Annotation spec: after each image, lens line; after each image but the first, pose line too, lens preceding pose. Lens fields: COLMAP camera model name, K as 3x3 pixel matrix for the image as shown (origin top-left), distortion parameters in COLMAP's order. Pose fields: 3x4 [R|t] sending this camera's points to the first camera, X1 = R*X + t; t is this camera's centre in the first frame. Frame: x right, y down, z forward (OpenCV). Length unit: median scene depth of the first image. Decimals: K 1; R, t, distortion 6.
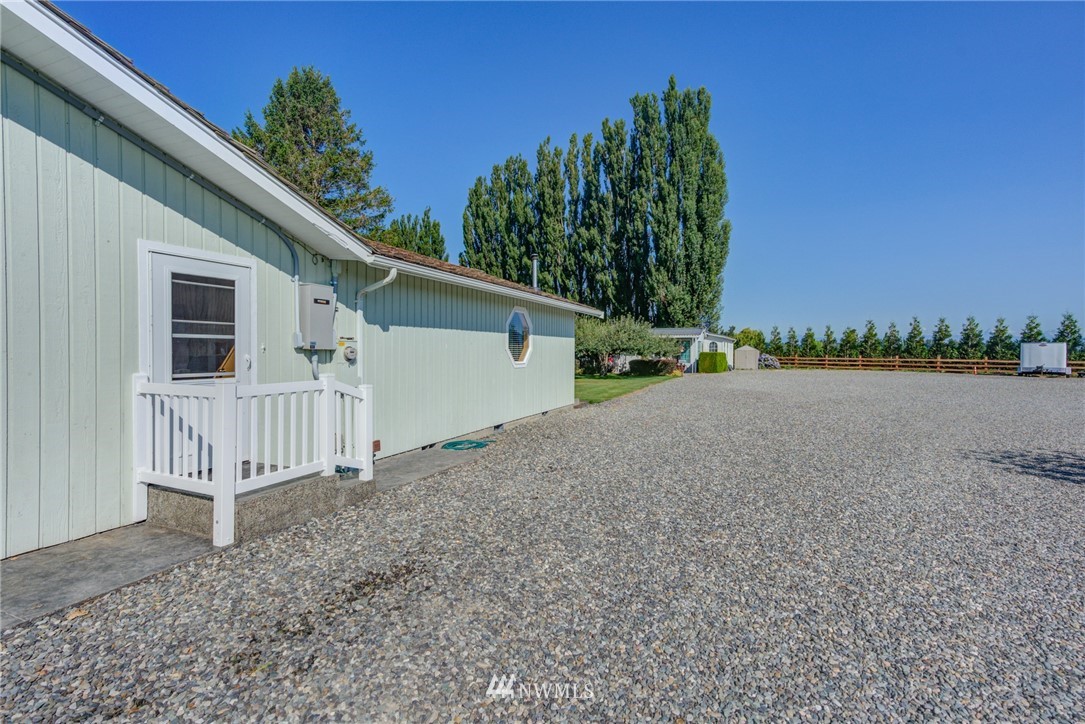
lens RADIAL K [[499.0, 0, 531.7], [0, 499.0, 355.6], [0, 0, 1]] dist [-0.023135, 0.000108]
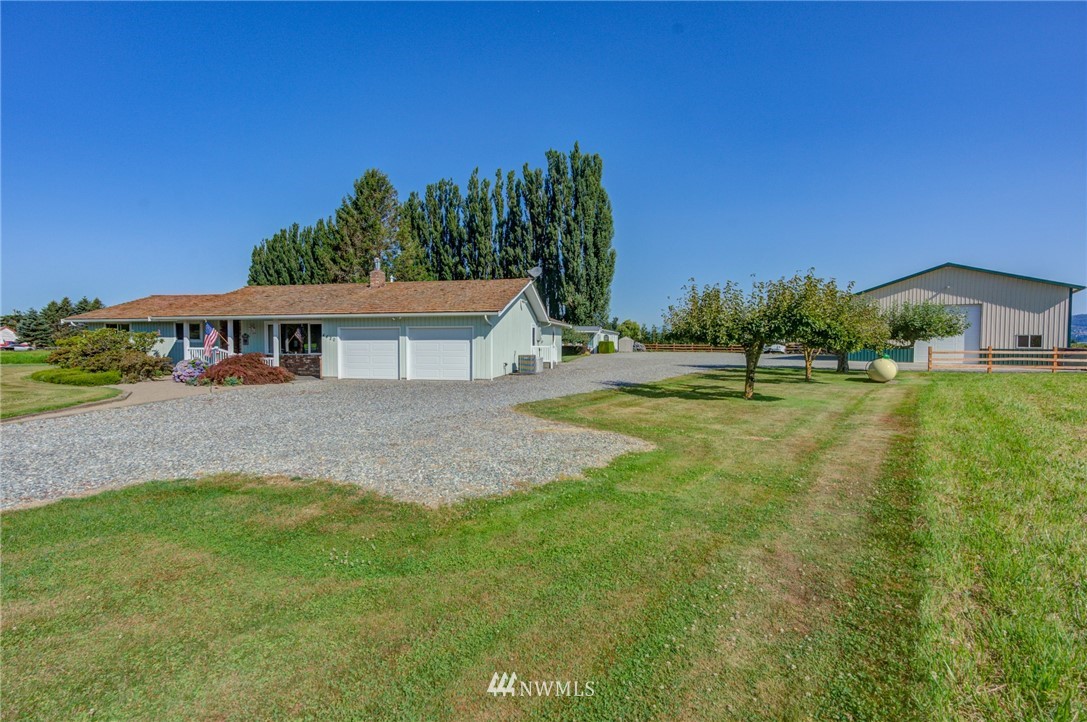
lens RADIAL K [[505.5, 0, 543.0], [0, 505.5, 358.2], [0, 0, 1]] dist [0.000021, 0.000125]
pose [[0.971180, -0.014134, 0.237928, -0.151779], [0.008345, 0.999645, 0.025320, 0.003547], [-0.238201, -0.022605, 0.970953, -0.366568]]
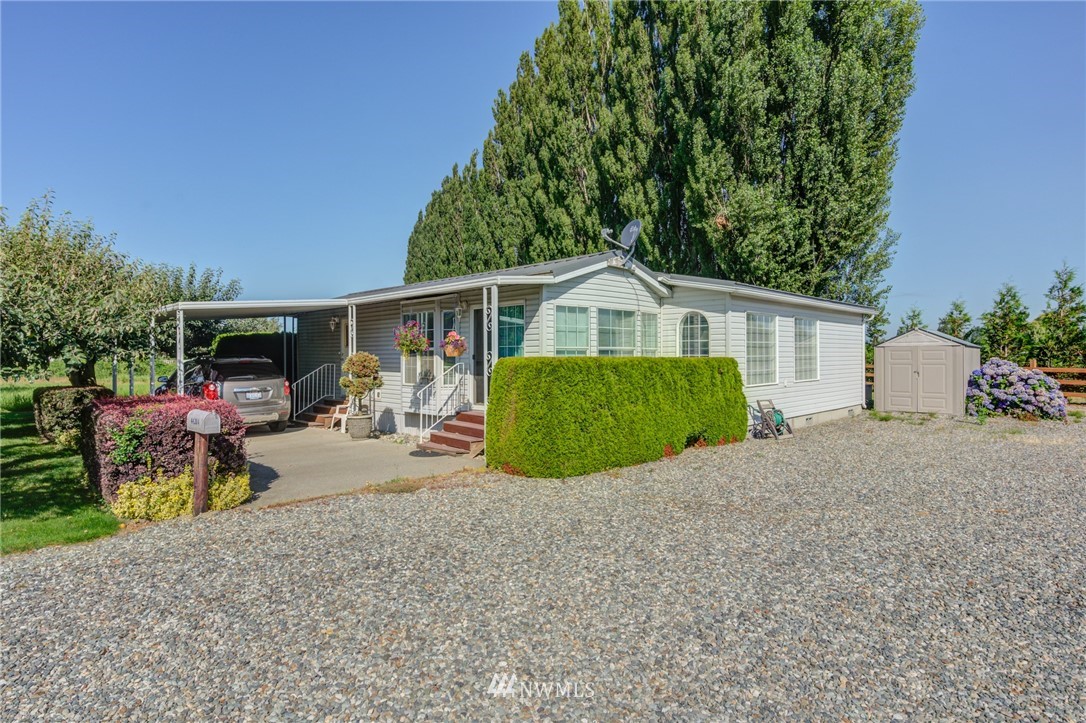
lens RADIAL K [[600.7, 0, 543.0], [0, 600.7, 361.5], [0, 0, 1]] dist [-0.002916, -0.000728]
pose [[0.953894, -0.006019, -0.300084, 0.258513], [0.005763, 0.999982, -0.001739, -0.002935], [0.300089, -0.000071, 0.953911, 0.473169]]
